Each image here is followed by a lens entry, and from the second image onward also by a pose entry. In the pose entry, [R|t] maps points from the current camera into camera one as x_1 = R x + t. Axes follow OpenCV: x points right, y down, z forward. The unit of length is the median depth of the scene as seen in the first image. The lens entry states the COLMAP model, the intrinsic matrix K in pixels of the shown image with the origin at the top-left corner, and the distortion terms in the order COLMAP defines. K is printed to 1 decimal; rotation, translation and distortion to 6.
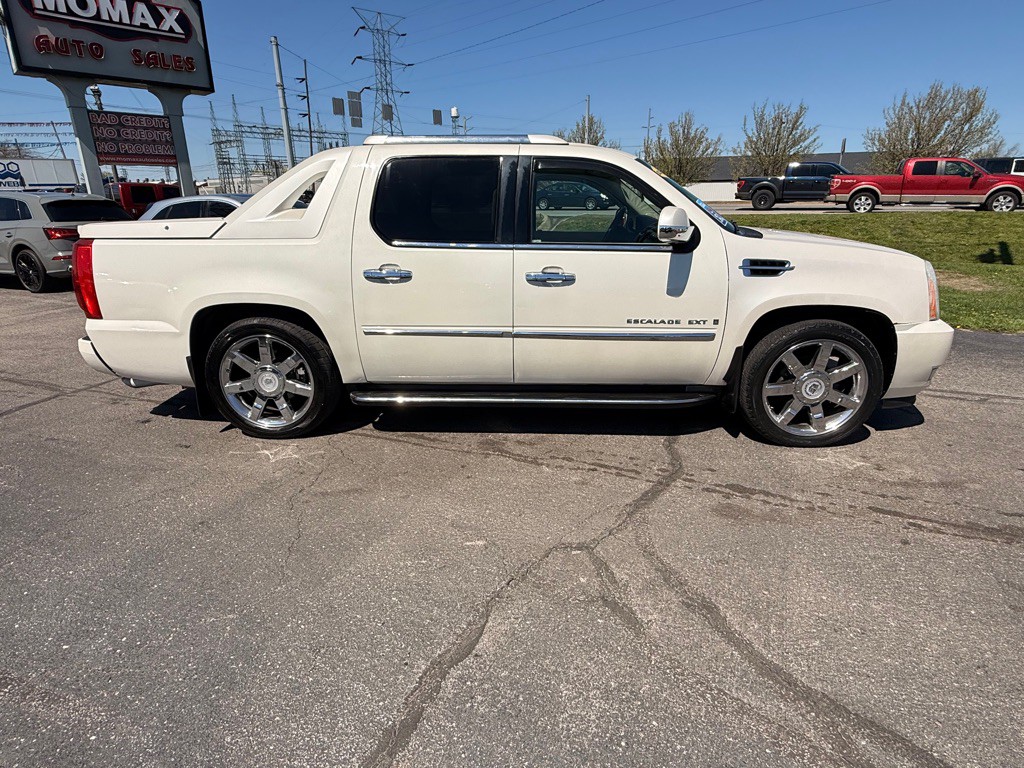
lens RADIAL K [[529.1, 0, 512.0], [0, 529.1, 384.0], [0, 0, 1]] dist [-0.002577, -0.001147]
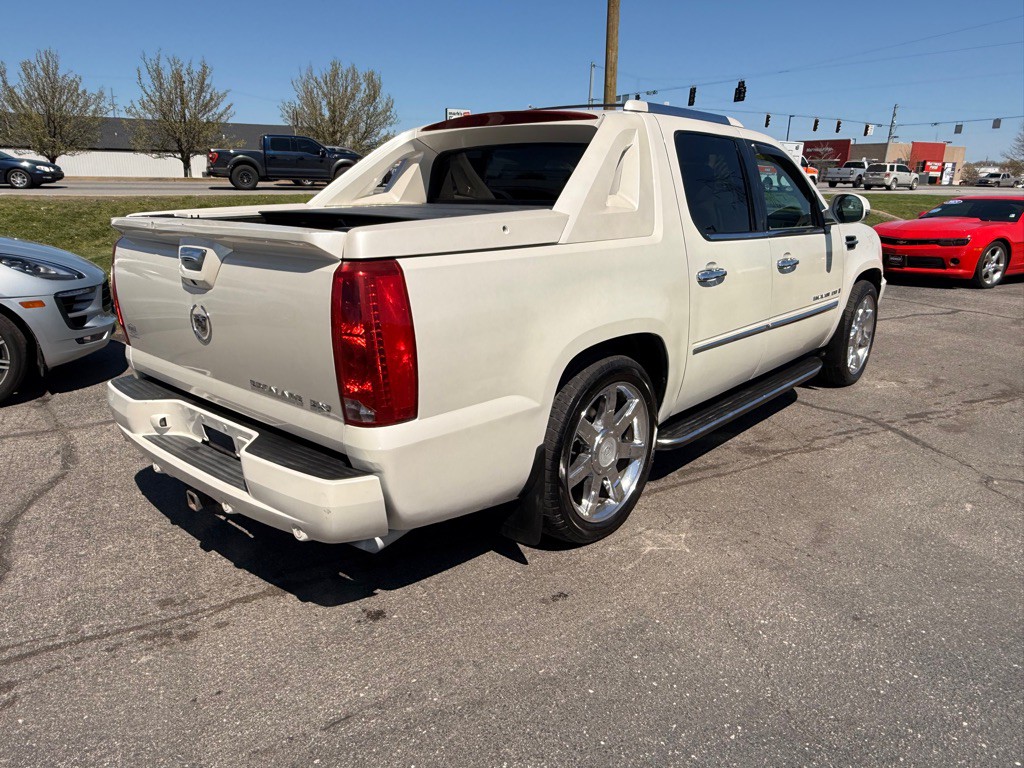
lens RADIAL K [[700.1, 0, 470.9], [0, 700.1, 364.9], [0, 0, 1]] dist [0.002221, 0.001315]
pose [[0.654261, -0.179175, 0.734737, -0.155062], [0.230432, 0.972563, 0.031979, -0.022907], [-0.720308, 0.148385, 0.677597, 0.065408]]
